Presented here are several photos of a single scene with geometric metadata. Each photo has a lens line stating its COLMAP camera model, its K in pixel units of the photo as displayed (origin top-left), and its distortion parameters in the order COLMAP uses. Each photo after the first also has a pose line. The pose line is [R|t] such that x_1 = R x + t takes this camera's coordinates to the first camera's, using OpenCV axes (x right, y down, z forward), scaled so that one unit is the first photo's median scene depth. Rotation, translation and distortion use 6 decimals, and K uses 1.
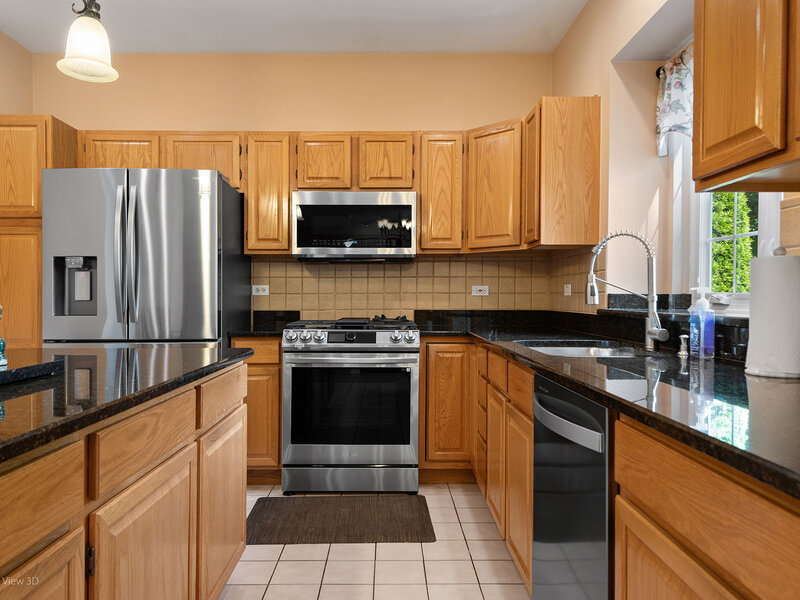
lens RADIAL K [[585.7, 0, 384.4], [0, 585.7, 303.0], [0, 0, 1]] dist [0.008476, -0.000368]
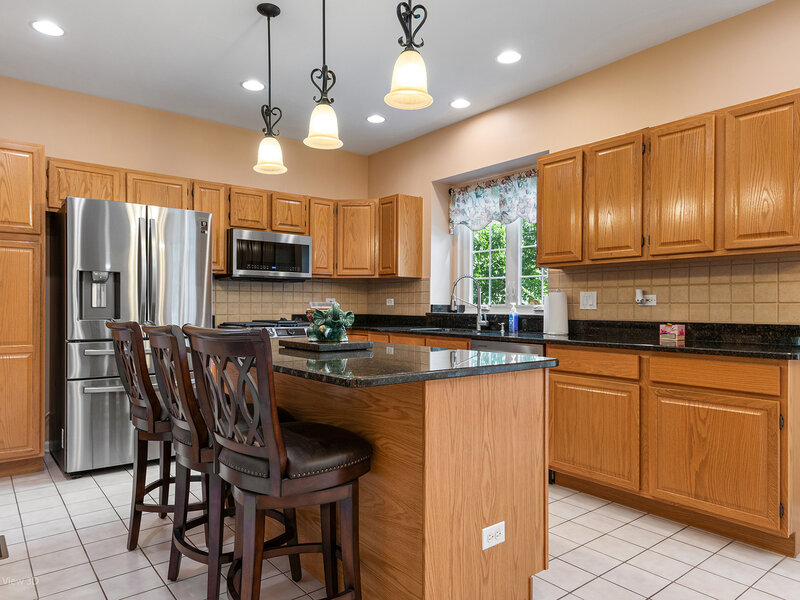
lens RADIAL K [[529.1, 0, 392.5], [0, 529.1, 302.2], [0, 0, 1]] dist [0.022977, 0.000417]
pose [[0.784653, 0.007085, 0.619895, -0.675640], [0.002538, 0.999890, -0.014641, 0.001519], [-0.619930, 0.013062, 0.784548, -0.225817]]
